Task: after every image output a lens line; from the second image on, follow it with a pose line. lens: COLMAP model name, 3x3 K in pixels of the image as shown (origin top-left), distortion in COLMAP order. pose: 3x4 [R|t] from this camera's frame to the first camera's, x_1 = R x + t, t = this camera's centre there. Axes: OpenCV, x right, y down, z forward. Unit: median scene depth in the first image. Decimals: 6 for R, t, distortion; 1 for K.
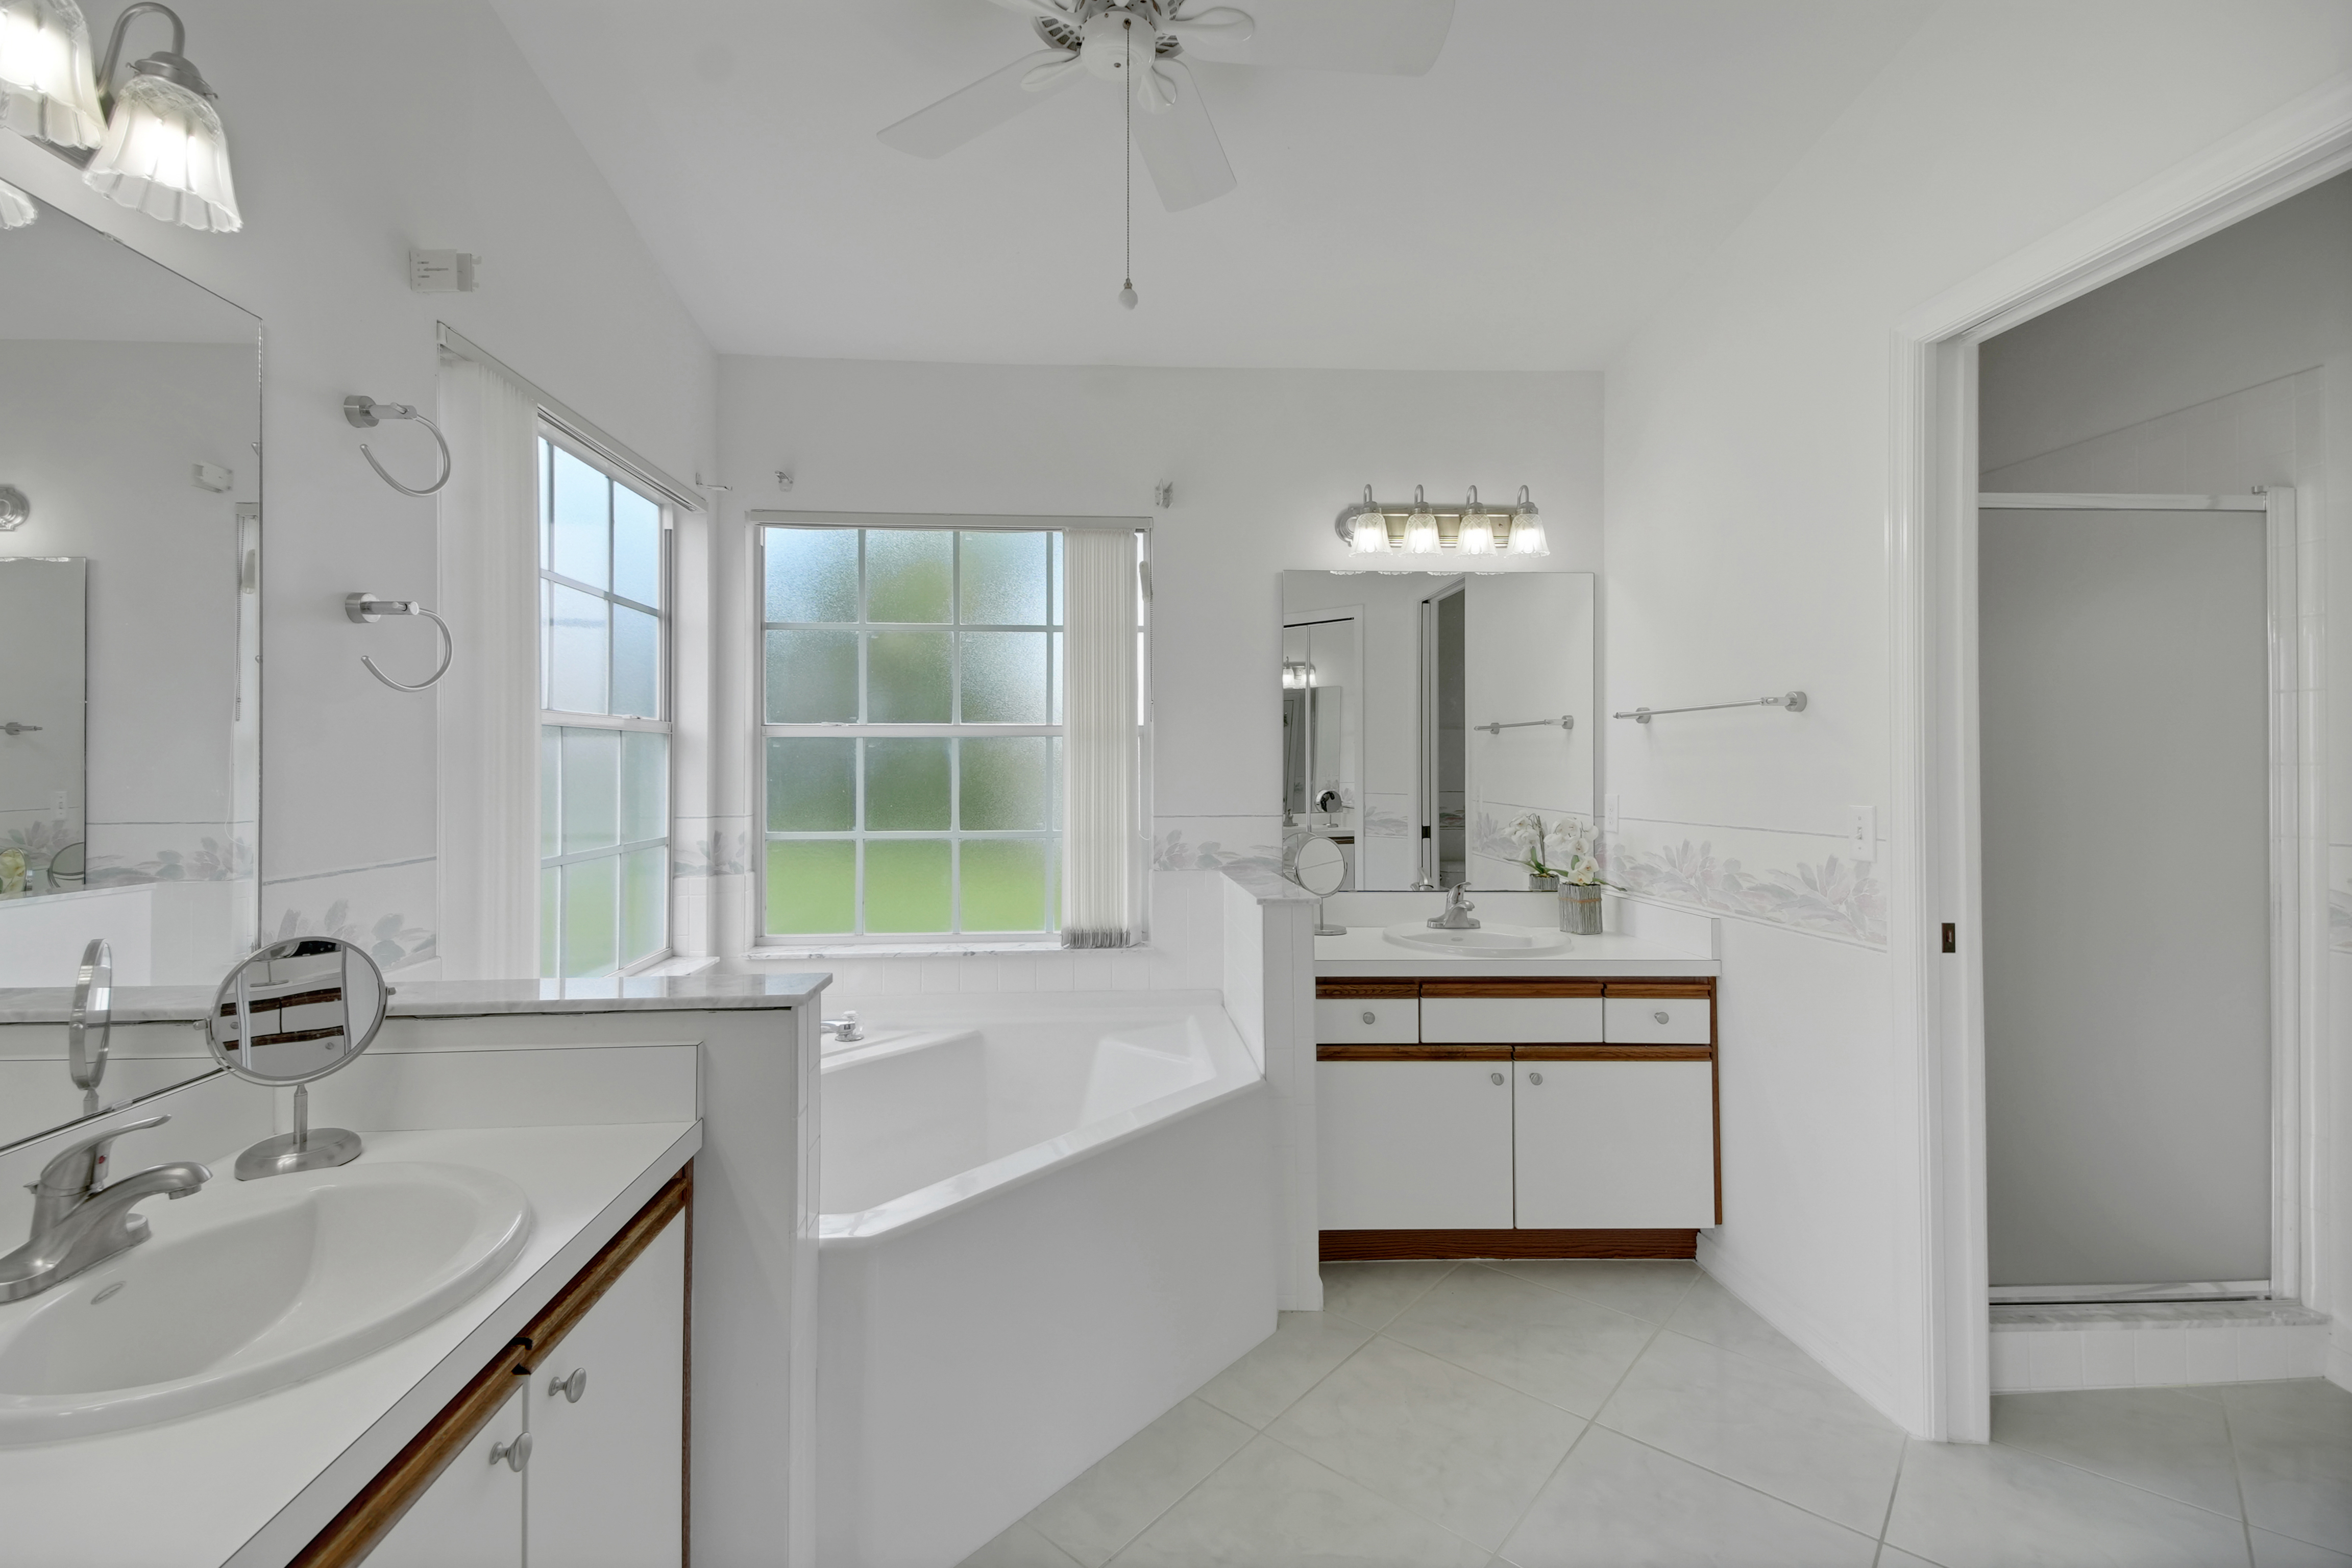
lens RADIAL K [[1036.6, 0, 1152.1], [0, 1036.6, 742.2], [0, 0, 1]] dist [0.035193, -0.013229]
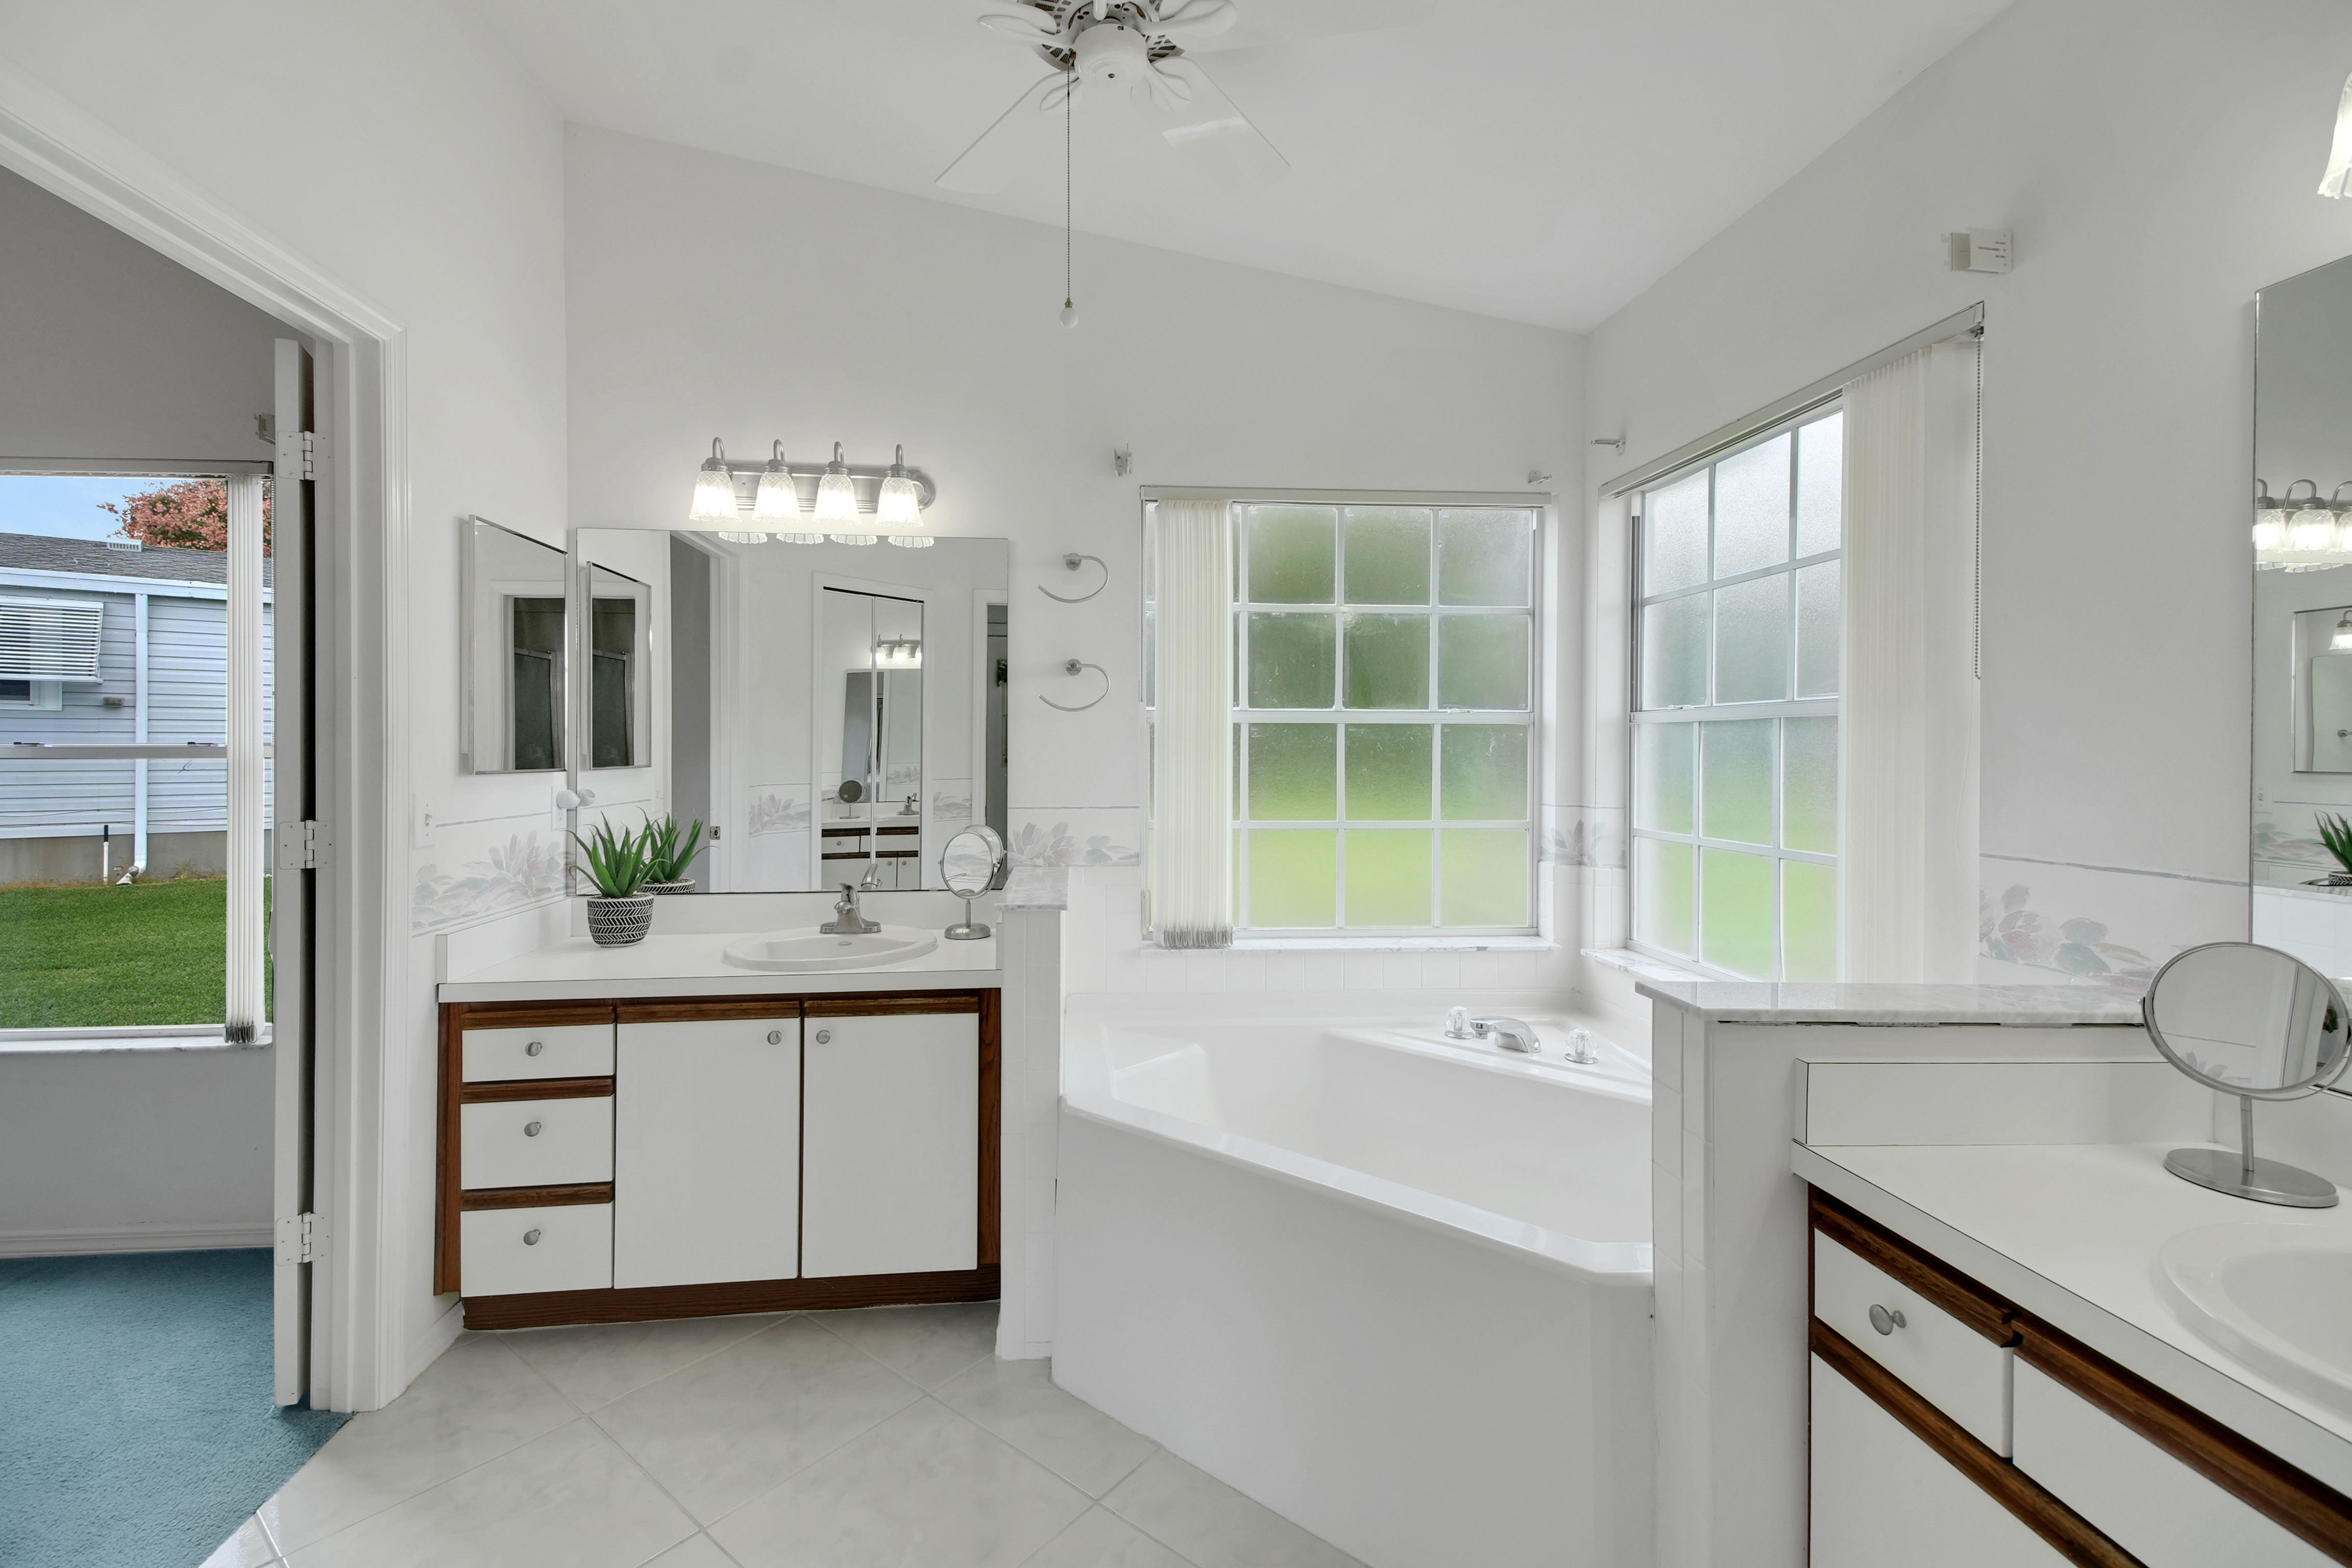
lens RADIAL K [[1036.6, 0, 1149.7], [0, 1036.6, 743.5], [0, 0, 1]] dist [0.035193, -0.013229]
pose [[0.018806, -0.003681, -0.999816, 0.576596], [0.017652, 0.999839, -0.003349, 0.008069], [0.999667, -0.017586, 0.018868, 0.587100]]
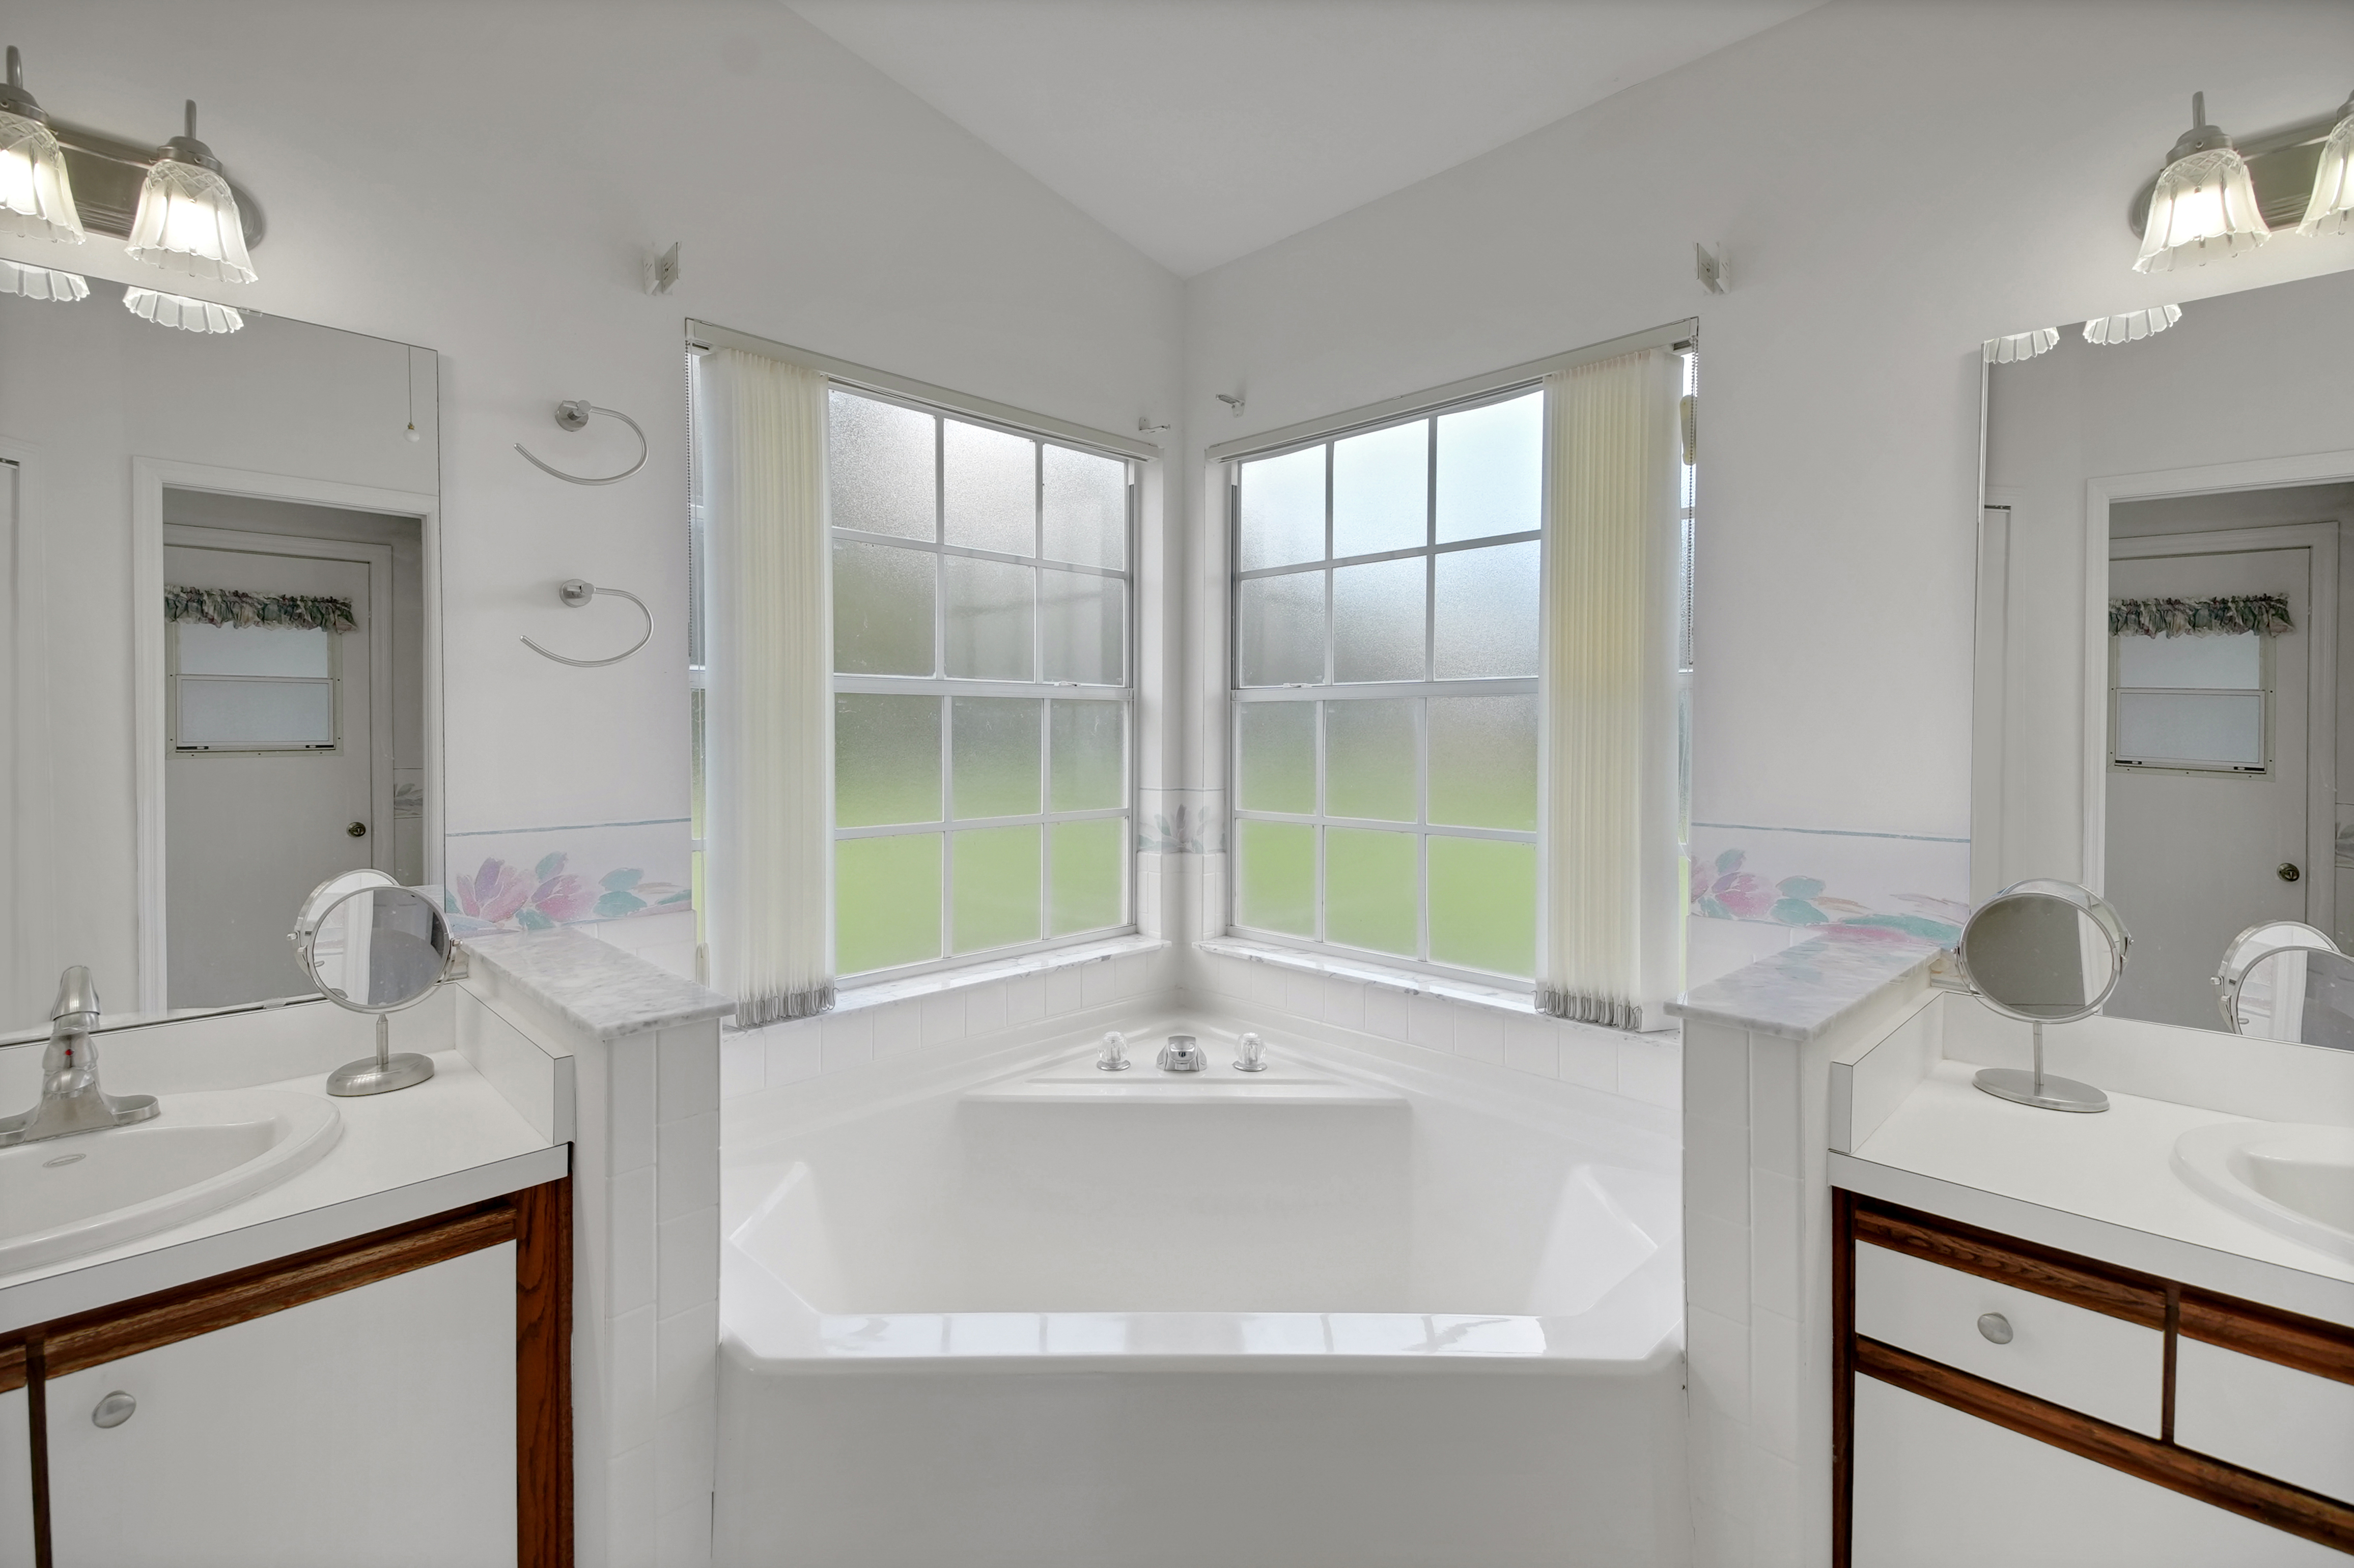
lens RADIAL K [[1037.3, 0, 1166.7], [0, 1037.3, 743.8], [0, 0, 1]] dist [0.035193, -0.013229]
pose [[0.656025, 0.013392, -0.754620, 0.271753], [0.013630, 0.999469, 0.029586, 0.003822], [0.754616, -0.029695, 0.655495, 0.399002]]
